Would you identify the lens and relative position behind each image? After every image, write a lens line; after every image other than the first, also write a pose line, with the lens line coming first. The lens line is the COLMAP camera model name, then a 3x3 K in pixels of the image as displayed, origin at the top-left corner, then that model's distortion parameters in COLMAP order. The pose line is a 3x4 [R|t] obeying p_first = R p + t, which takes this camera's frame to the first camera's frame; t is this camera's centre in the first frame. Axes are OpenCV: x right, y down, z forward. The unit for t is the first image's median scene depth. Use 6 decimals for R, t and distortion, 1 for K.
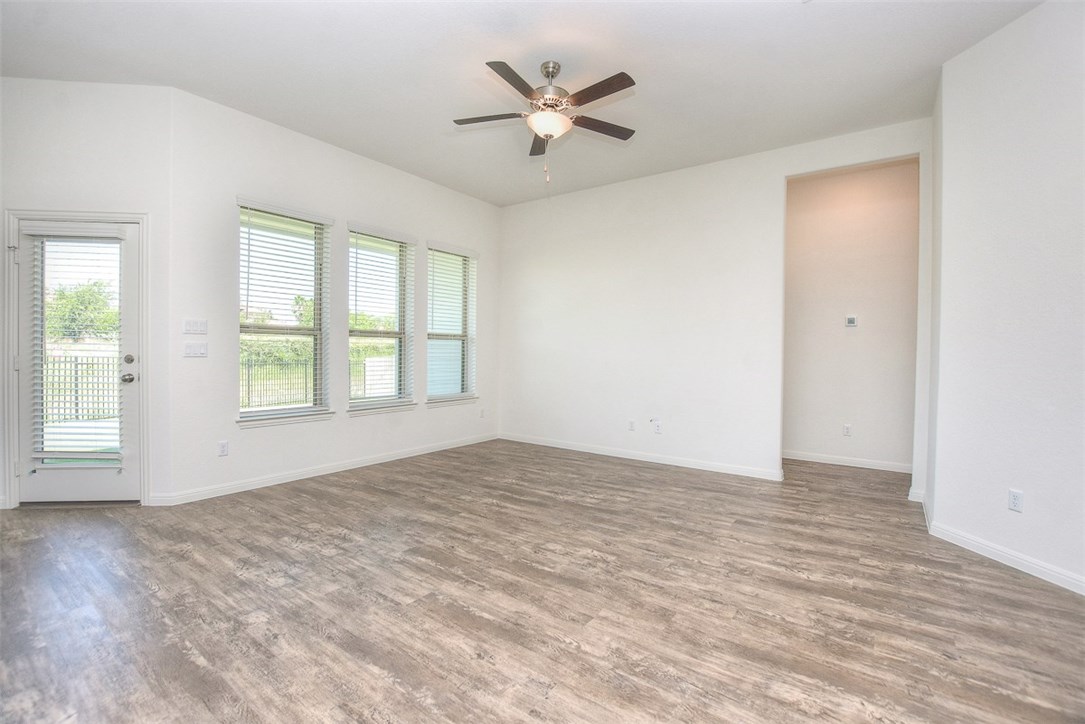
lens RADIAL K [[480.6, 0, 538.9], [0, 480.6, 361.5], [0, 0, 1]] dist [-0.032860, 0.004122]
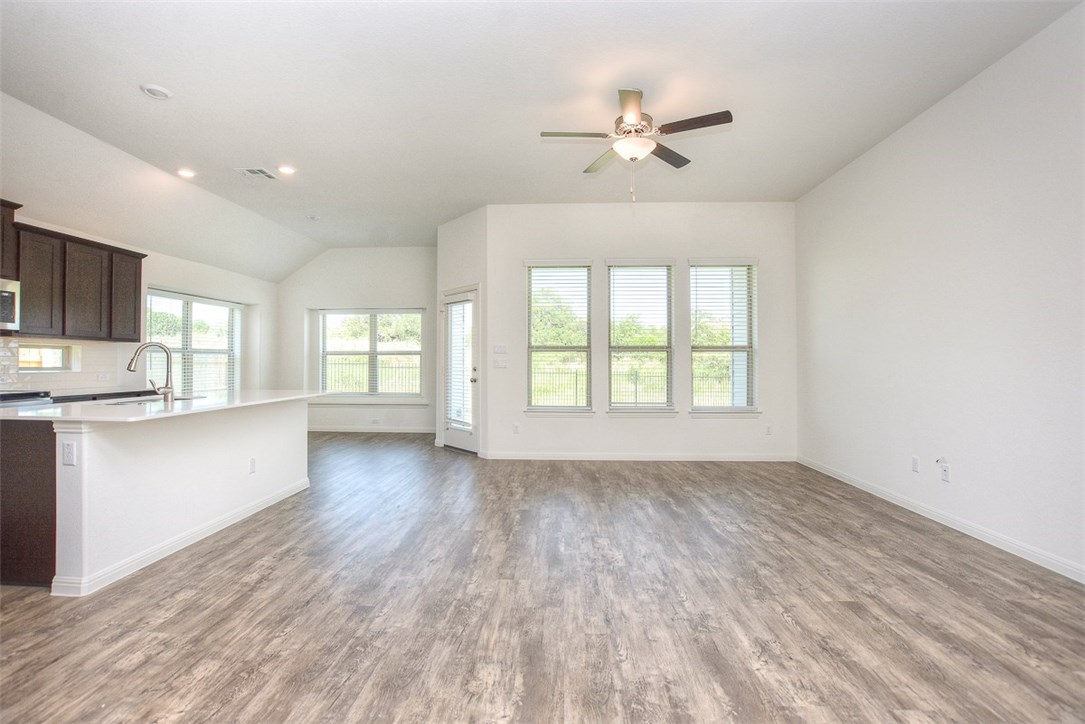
lens RADIAL K [[480.6, 0, 537.4], [0, 480.6, 358.9], [0, 0, 1]] dist [-0.032860, 0.004122]
pose [[0.548749, -0.018464, -0.835783, 0.719538], [-0.012656, 0.999458, -0.030390, 0.008112], [0.835891, 0.027254, 0.548218, 0.228183]]
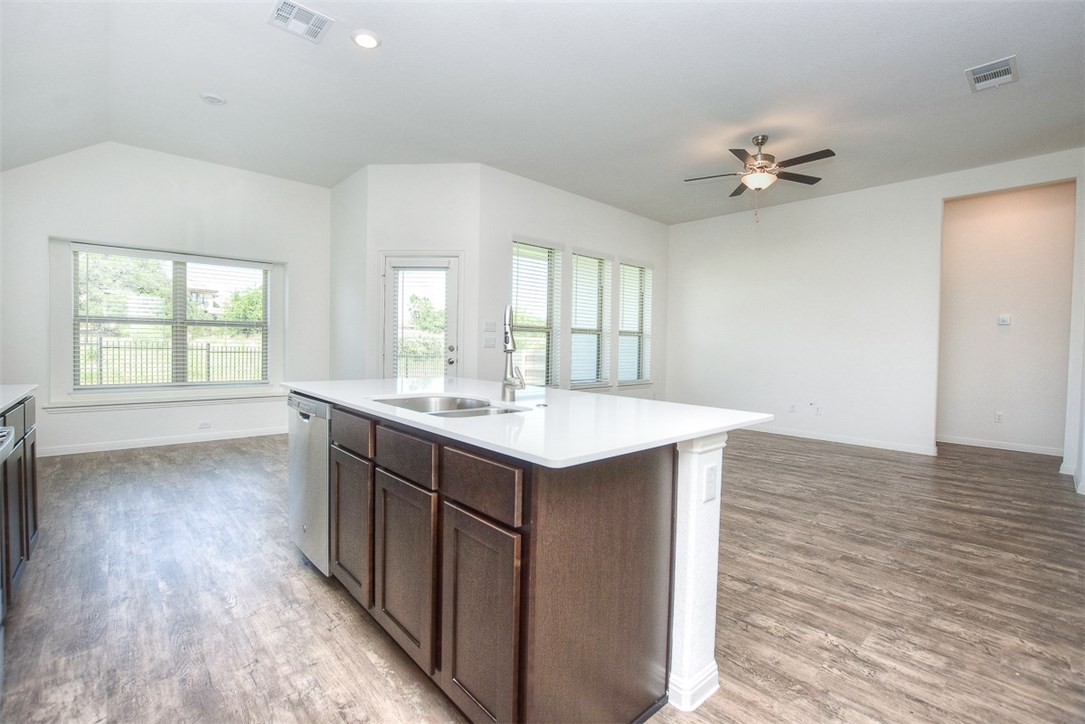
lens RADIAL K [[480.6, 0, 535.5], [0, 480.6, 362.3], [0, 0, 1]] dist [-0.032860, 0.004122]
pose [[0.980181, 0.012313, -0.197722, -0.309130], [-0.009599, 0.999846, 0.014680, 0.014209], [0.197872, -0.012492, 0.980148, -0.441772]]
